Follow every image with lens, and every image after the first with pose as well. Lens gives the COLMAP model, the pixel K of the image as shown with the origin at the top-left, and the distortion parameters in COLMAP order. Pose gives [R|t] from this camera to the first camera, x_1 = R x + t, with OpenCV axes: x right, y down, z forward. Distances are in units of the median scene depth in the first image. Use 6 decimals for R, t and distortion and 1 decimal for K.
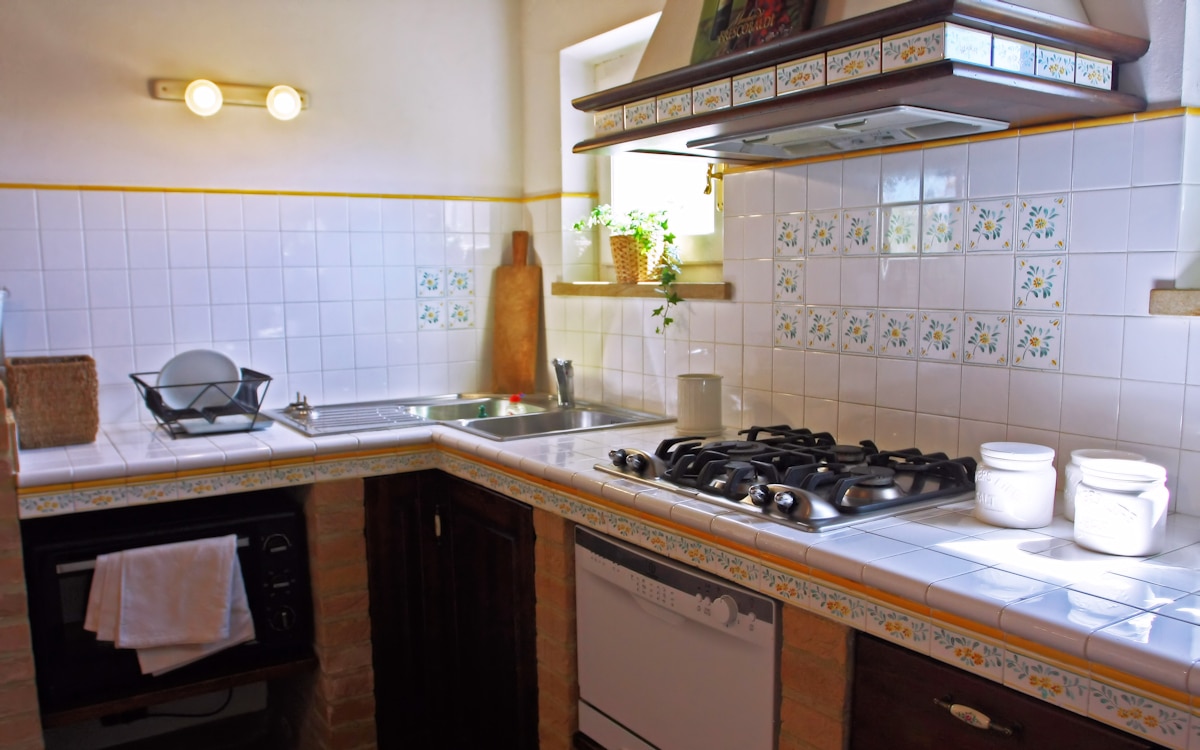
lens RADIAL K [[963.0, 0, 602.8], [0, 963.0, 404.3], [0, 0, 1]] dist [-0.087724, 0.066598]
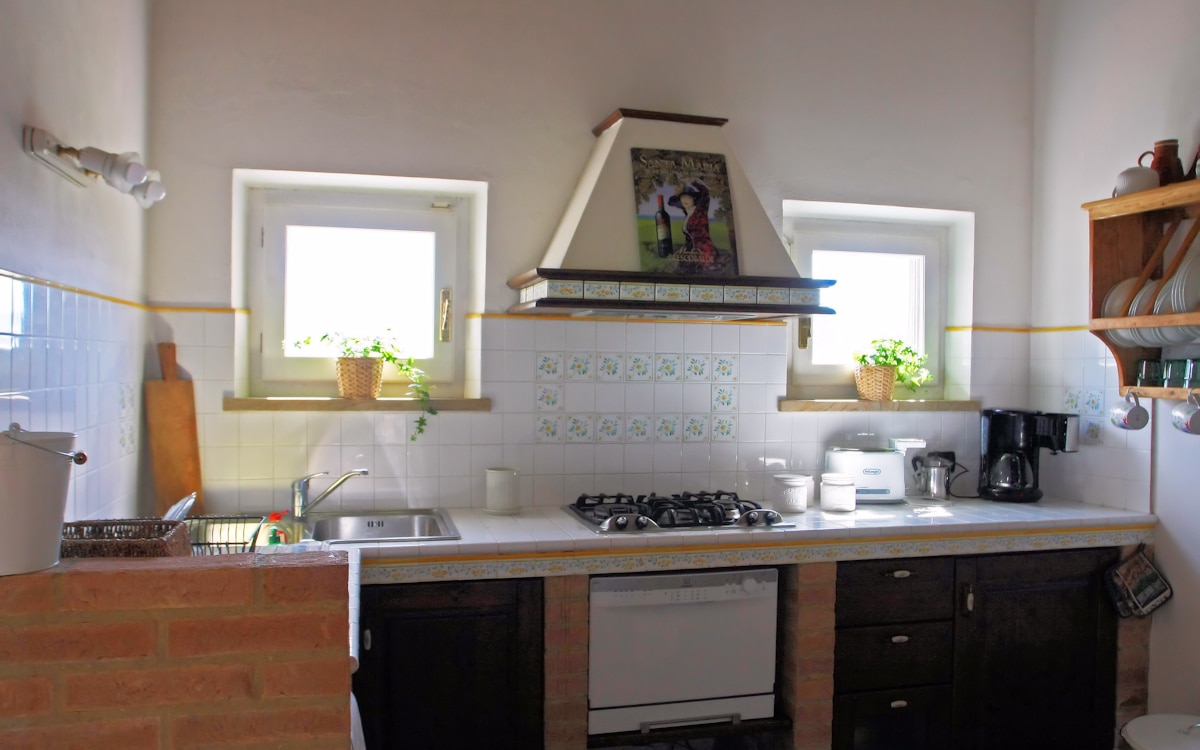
lens RADIAL K [[963.0, 0, 600.8], [0, 963.0, 380.4], [0, 0, 1]] dist [-0.087724, 0.066598]
pose [[0.325361, -0.004431, 0.945579, -1.343703], [0.110790, 0.993280, -0.033466, -0.110686], [-0.939077, 0.115649, 0.323666, 0.516483]]
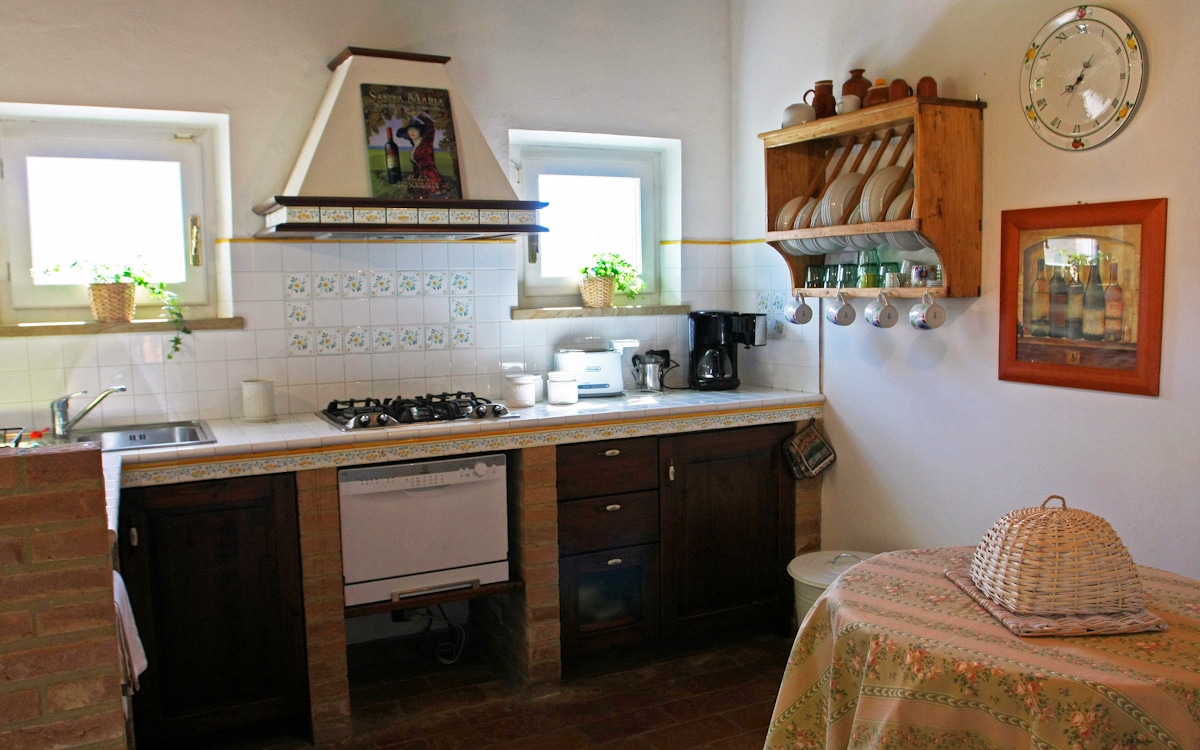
lens RADIAL K [[963.0, 0, 601.5], [0, 963.0, 382.7], [0, 0, 1]] dist [-0.087724, 0.066598]
pose [[0.113707, -0.096592, 0.988808, -1.533627], [0.145790, 0.986111, 0.079564, -0.079009], [-0.982759, 0.135111, 0.126210, 0.367587]]
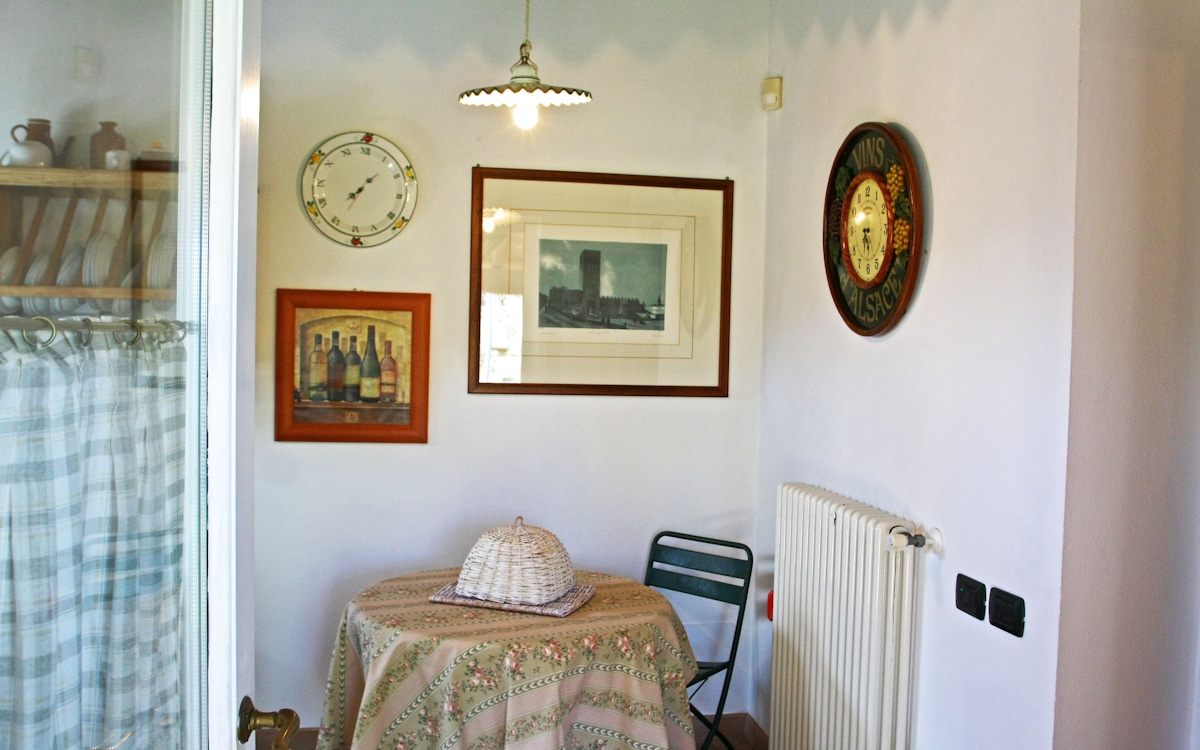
lens RADIAL K [[963.0, 0, 606.9], [0, 963.0, 378.5], [0, 0, 1]] dist [-0.087724, 0.066598]
pose [[-0.910639, -0.024820, 0.412458, -1.157154], [0.038183, 0.988869, 0.143807, -0.204604], [-0.411436, 0.146705, -0.899554, 1.232504]]
